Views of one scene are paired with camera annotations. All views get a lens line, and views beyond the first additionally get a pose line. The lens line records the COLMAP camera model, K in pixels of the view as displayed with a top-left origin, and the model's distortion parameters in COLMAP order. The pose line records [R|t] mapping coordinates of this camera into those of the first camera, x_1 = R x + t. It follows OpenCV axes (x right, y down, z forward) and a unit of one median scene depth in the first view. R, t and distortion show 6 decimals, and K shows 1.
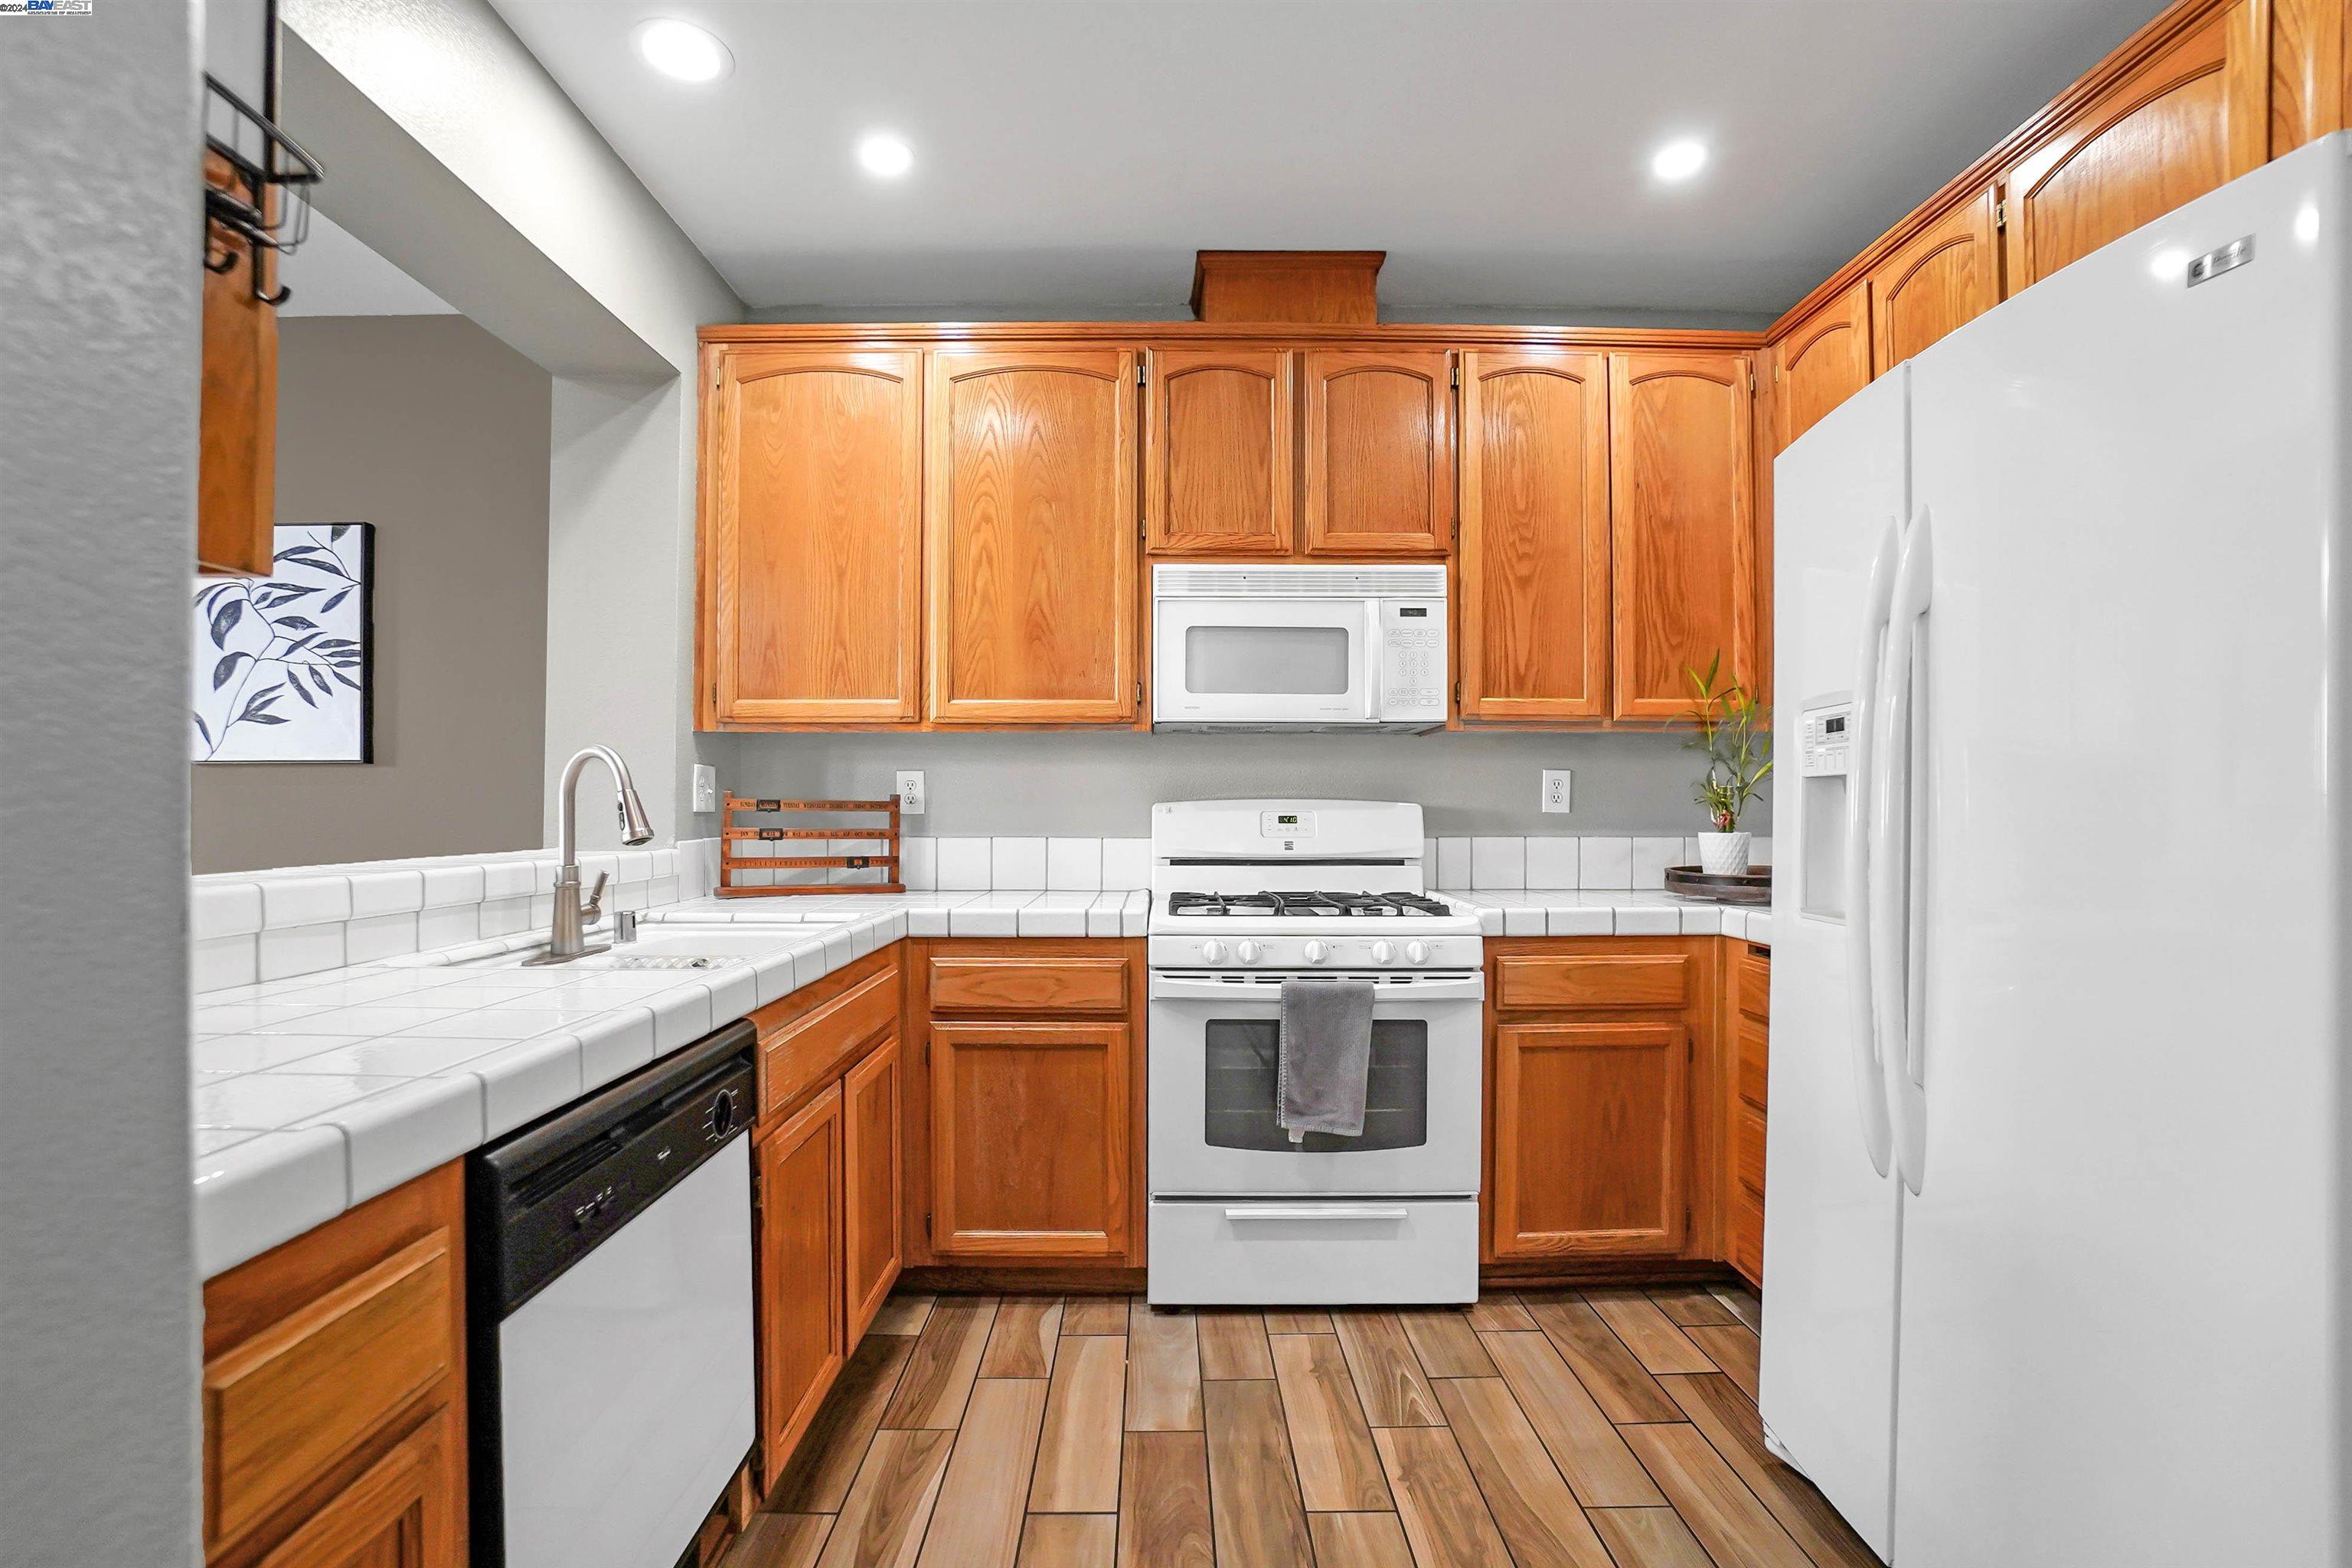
lens RADIAL K [[1105.6, 0, 1132.6], [0, 1105.6, 785.1], [0, 0, 1]] dist [-0.048420, 0.009858]
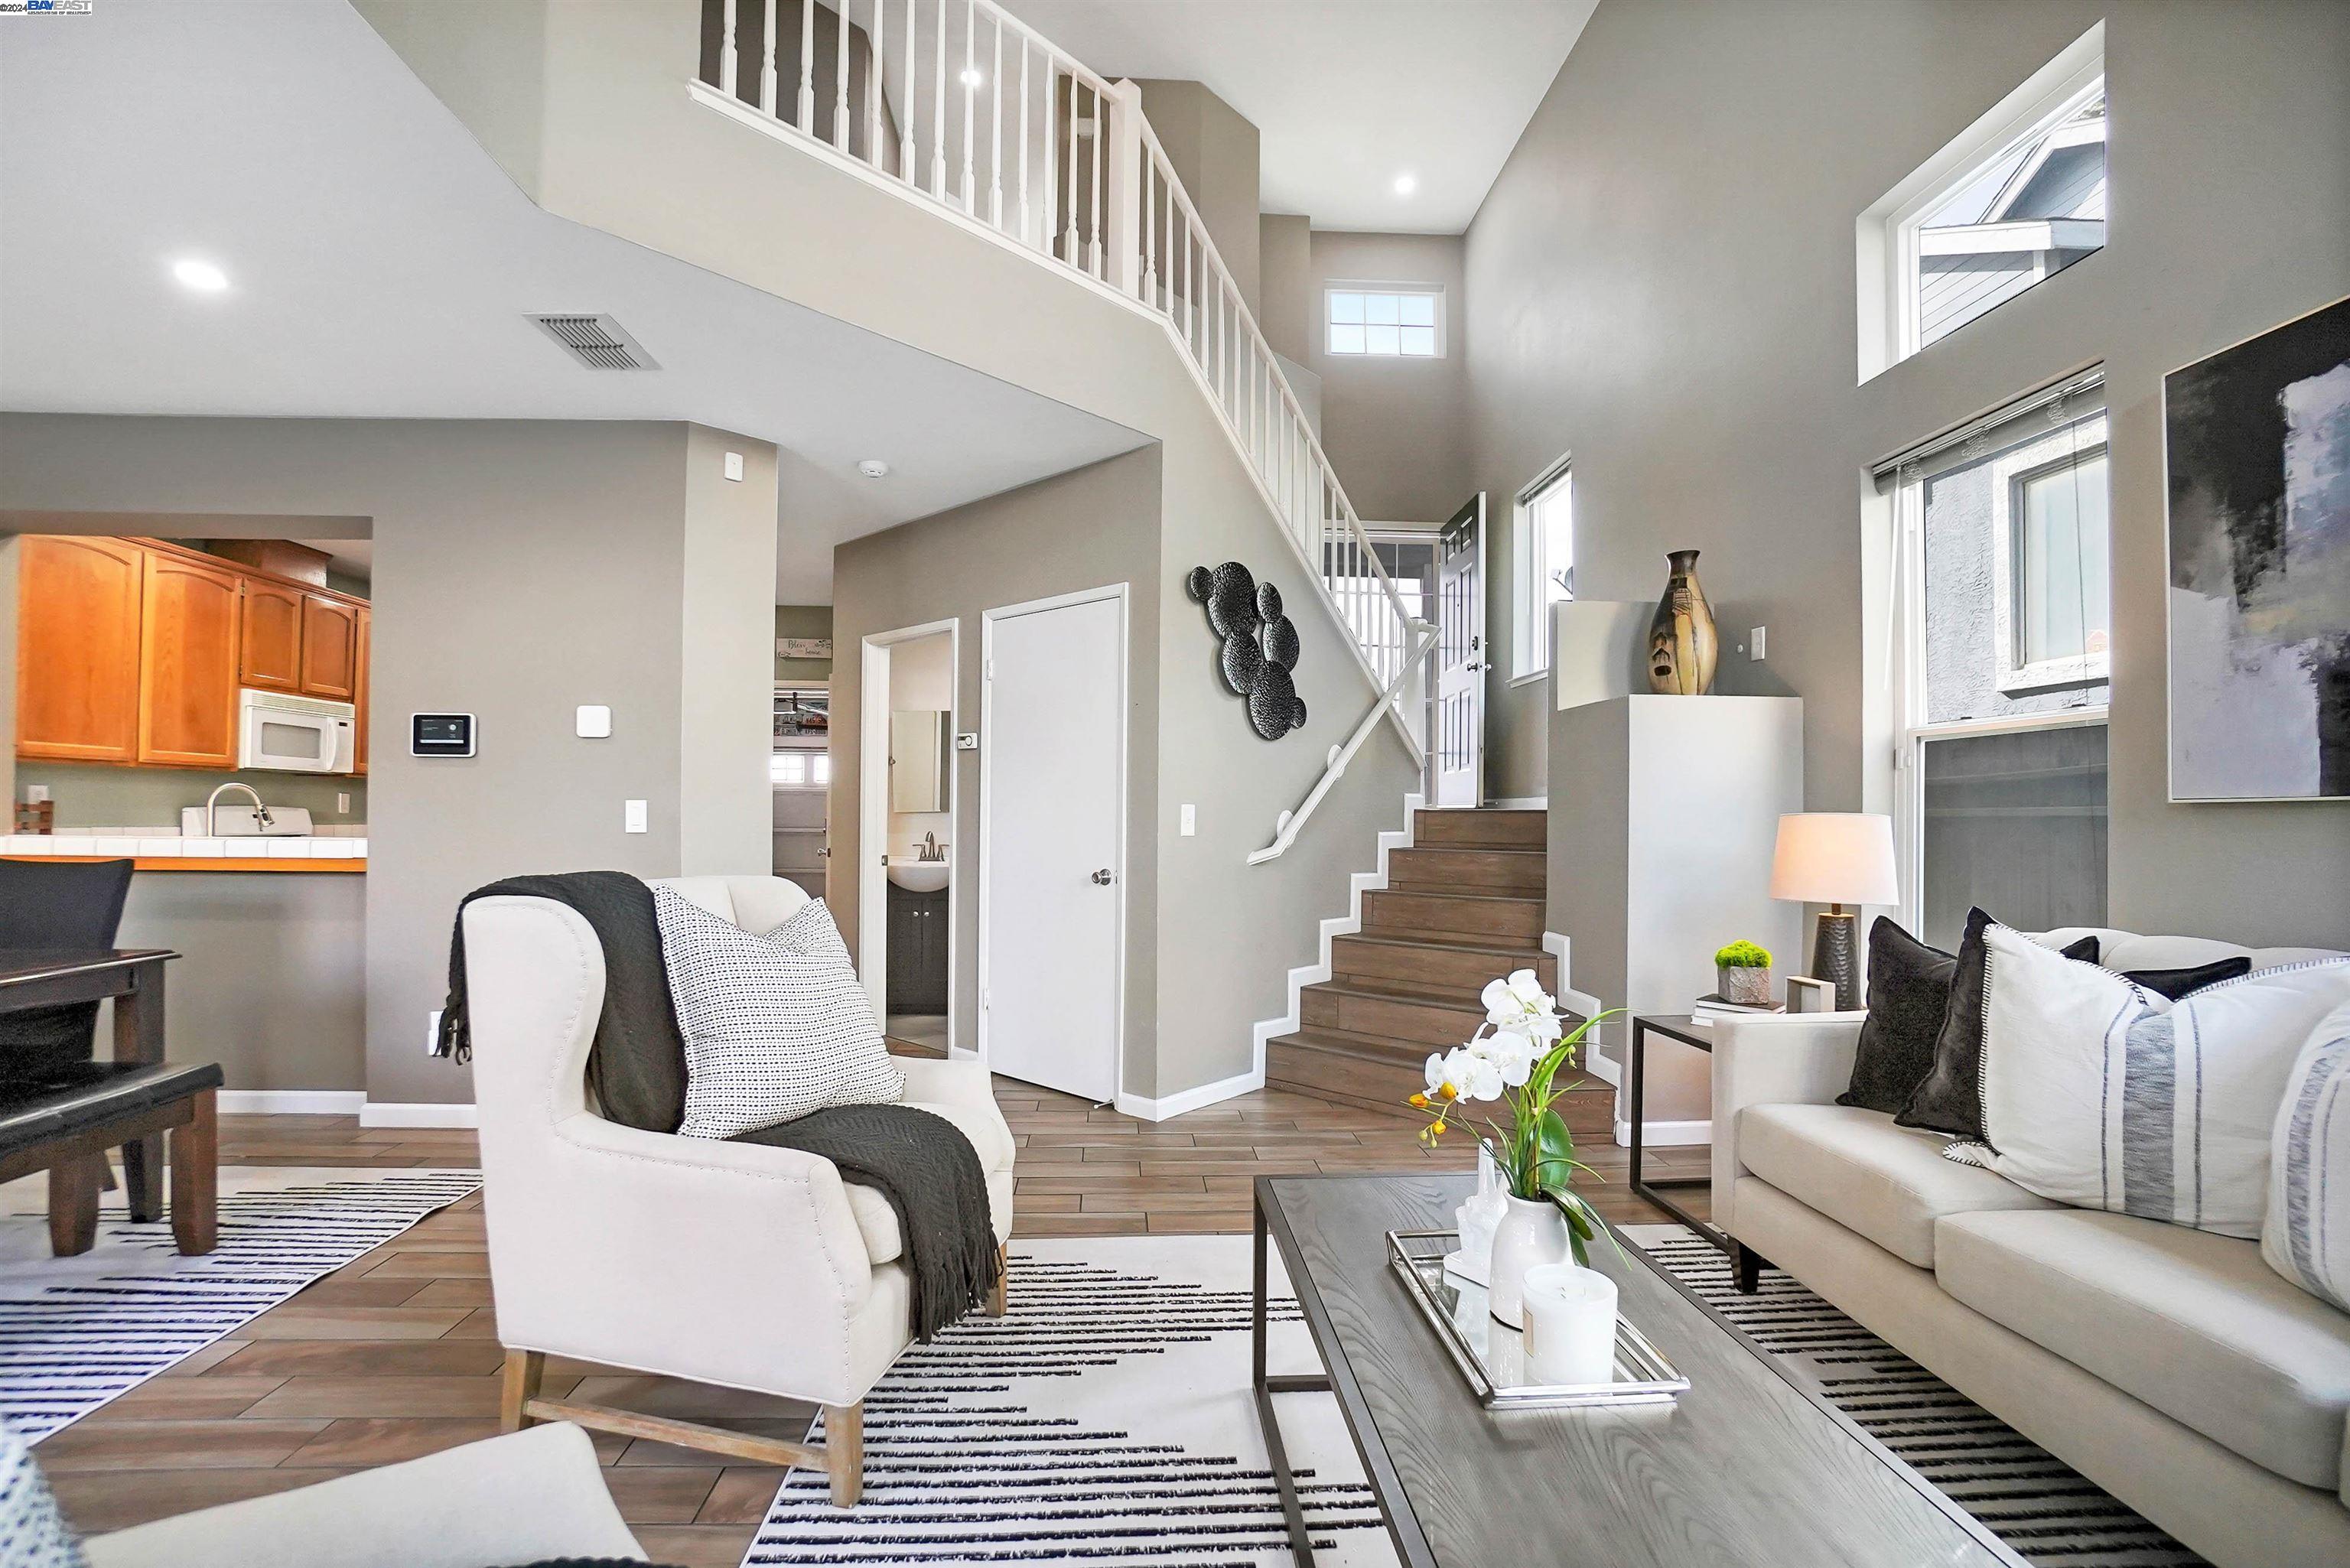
lens RADIAL K [[1045.4, 0, 1161.1], [0, 1045.4, 810.7], [0, 0, 1]] dist [-0.062493, 0.021325]
pose [[-0.060152, 0.004099, 0.998181, -1.896716], [-0.027045, 0.999618, -0.005734, -0.012758], [-0.997823, -0.027341, -0.060018, -0.554826]]
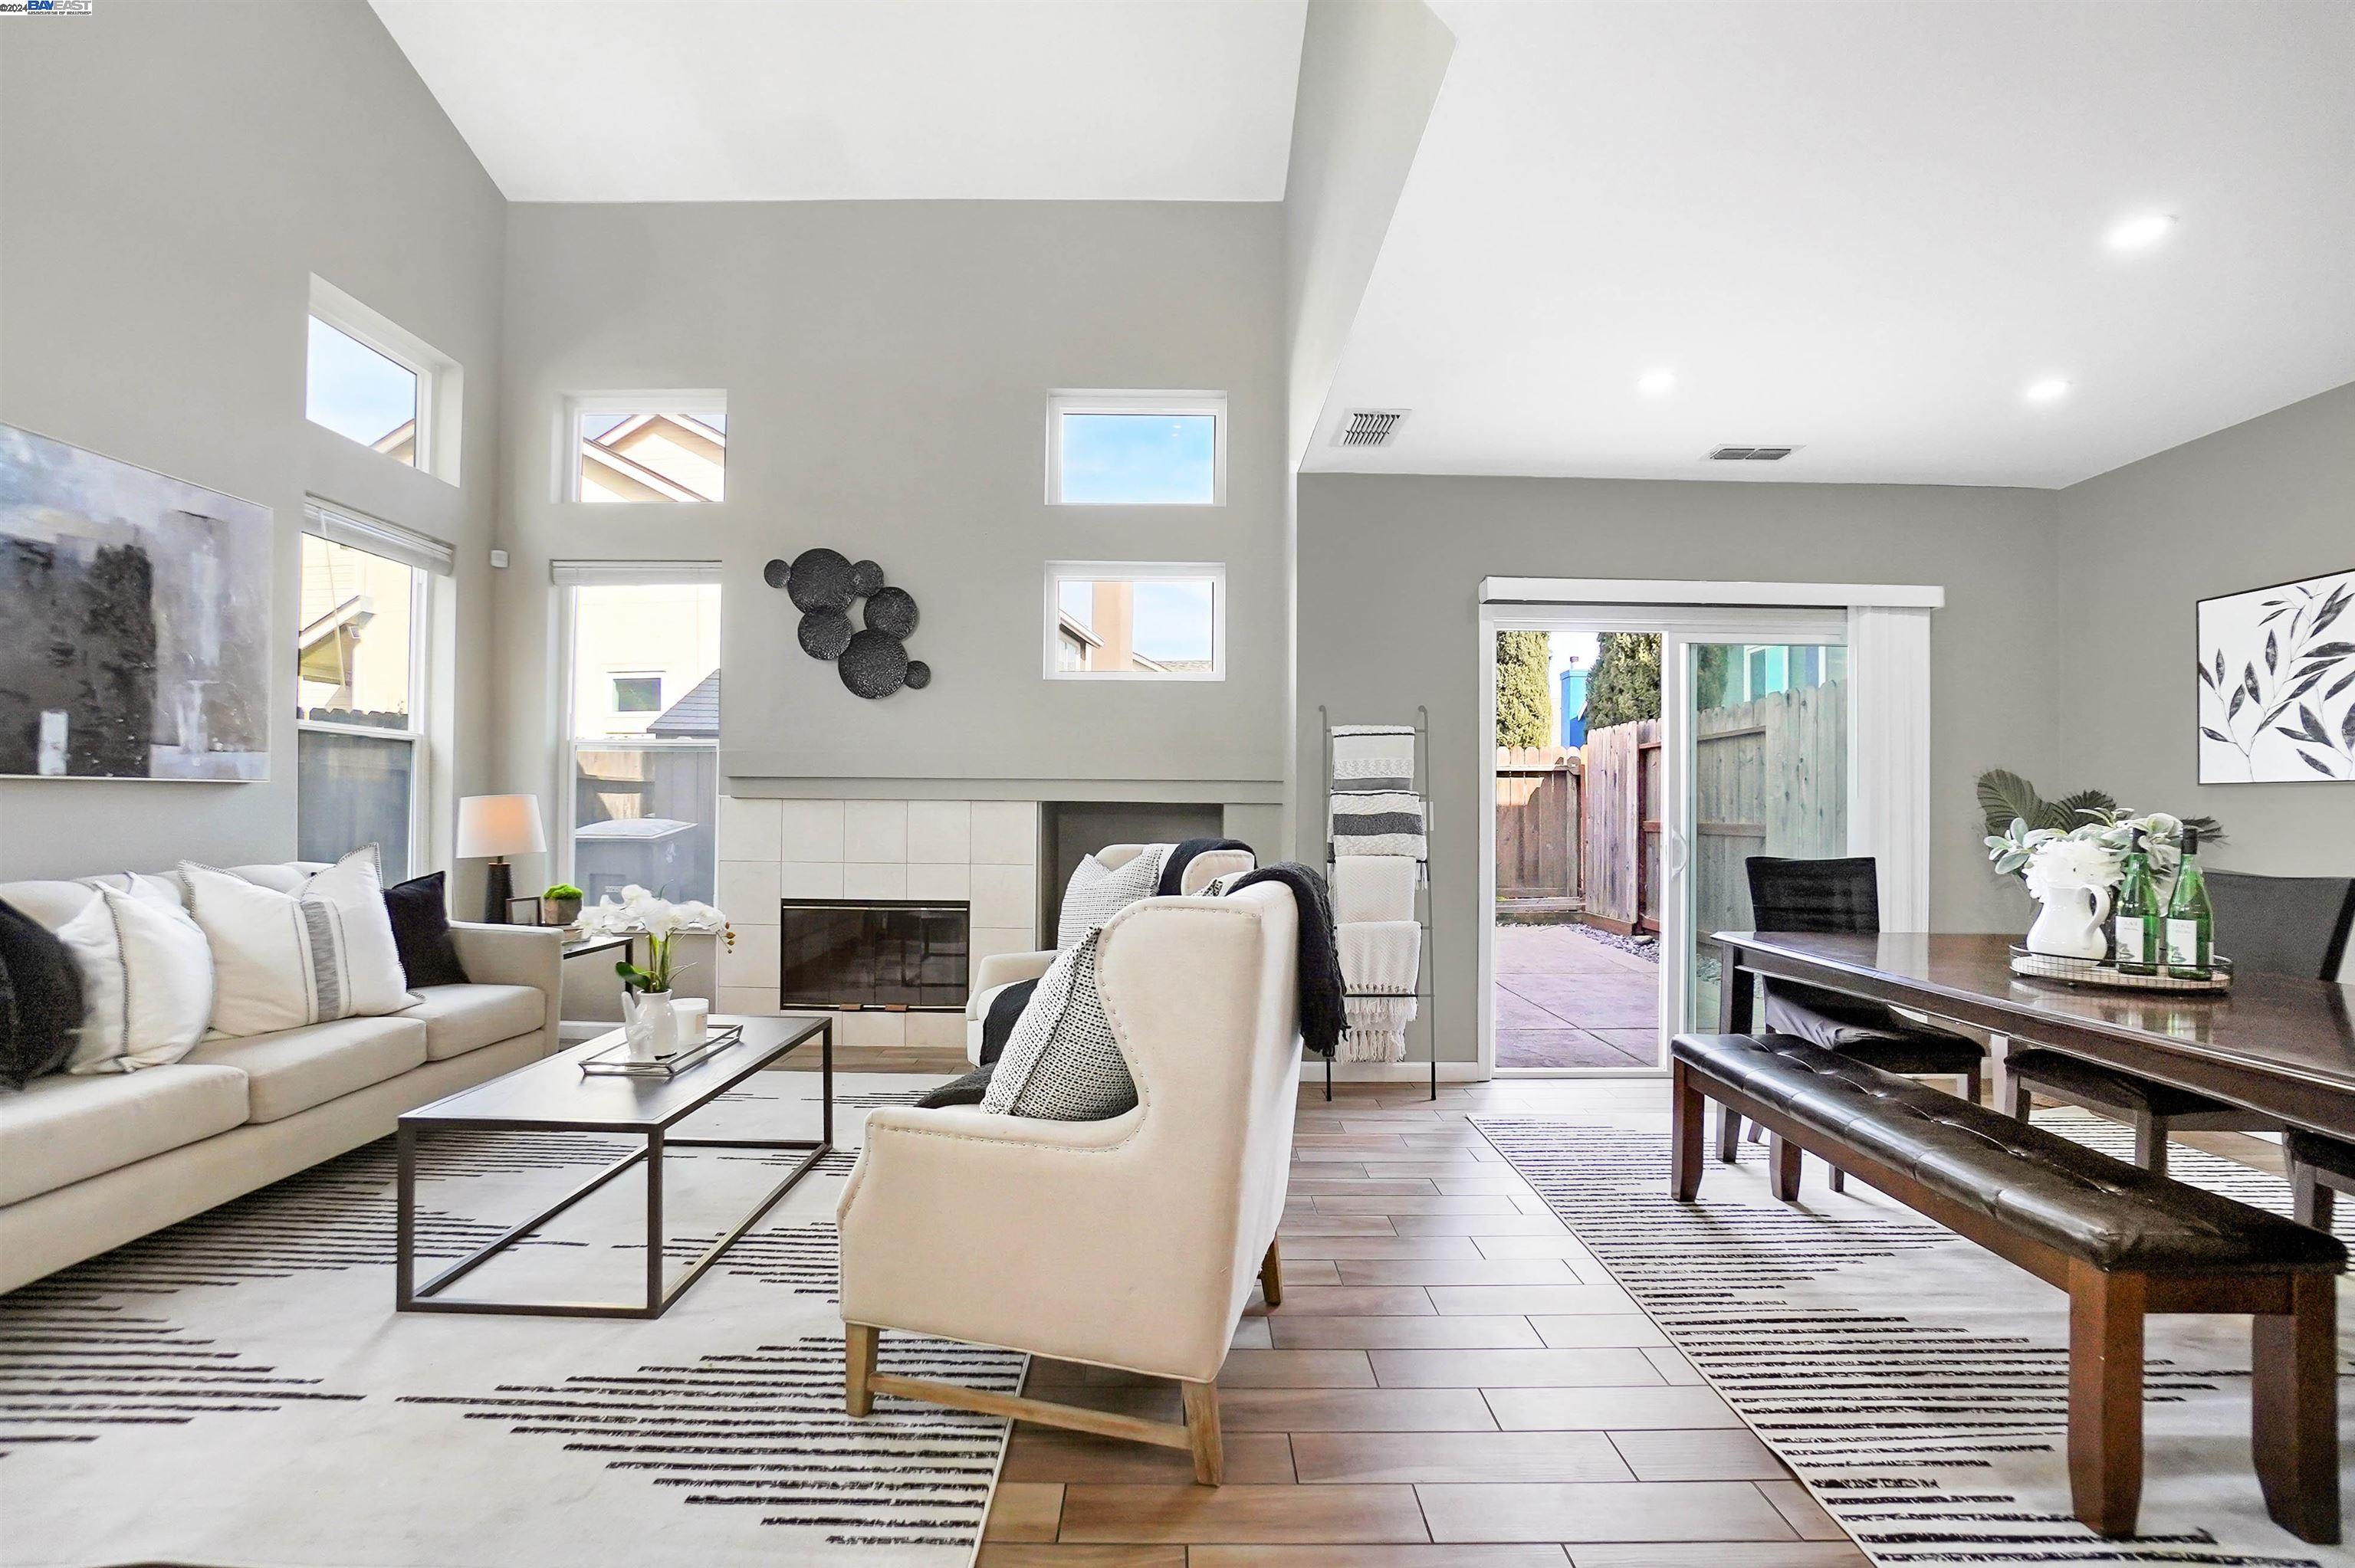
lens RADIAL K [[1047.5, 0, 1175.3], [0, 1047.5, 806.6], [0, 0, 1]] dist [-0.062493, 0.021325]
pose [[0.012766, -0.004183, -0.999910, -0.355057], [0.010742, 0.999934, -0.004046, -0.002253], [0.999861, -0.010689, 0.012810, -0.273591]]
